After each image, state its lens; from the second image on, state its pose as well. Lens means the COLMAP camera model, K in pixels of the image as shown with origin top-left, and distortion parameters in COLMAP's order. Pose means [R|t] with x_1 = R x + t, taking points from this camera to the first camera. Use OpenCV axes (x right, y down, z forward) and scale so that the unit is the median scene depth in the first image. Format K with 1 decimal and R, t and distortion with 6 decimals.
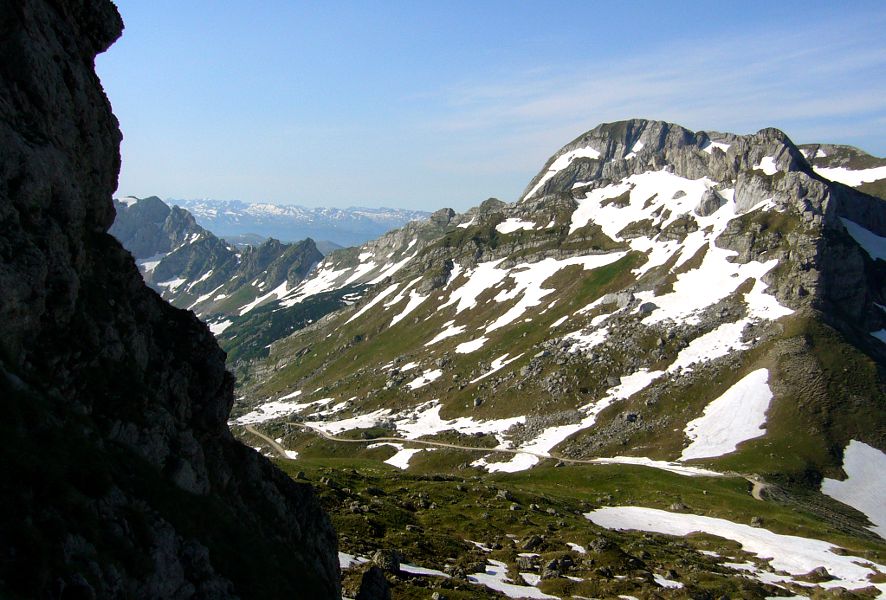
lens RADIAL K [[1122.7, 0, 440.0], [0, 1122.7, 303.7], [0, 0, 1]] dist [-0.054007, 0.000000]
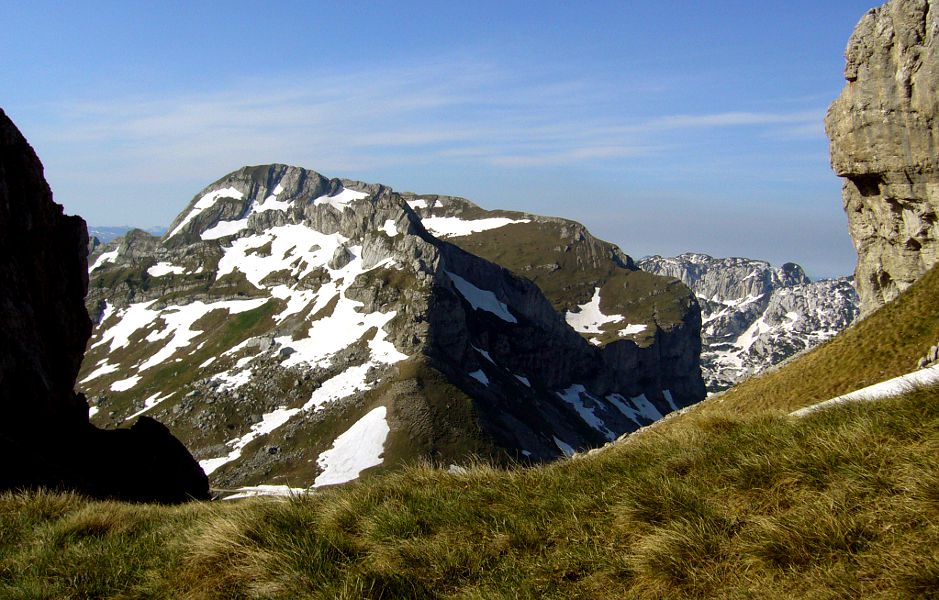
lens RADIAL K [[1090.1, 0, 467.0], [0, 1090.1, 296.8], [0, 0, 1]] dist [-0.077201, 0.000000]
pose [[0.939082, 0.017209, 0.343263, -0.023533], [-0.009977, 0.999690, -0.022823, -0.027470], [-0.343549, 0.018008, 0.938962, -0.106917]]
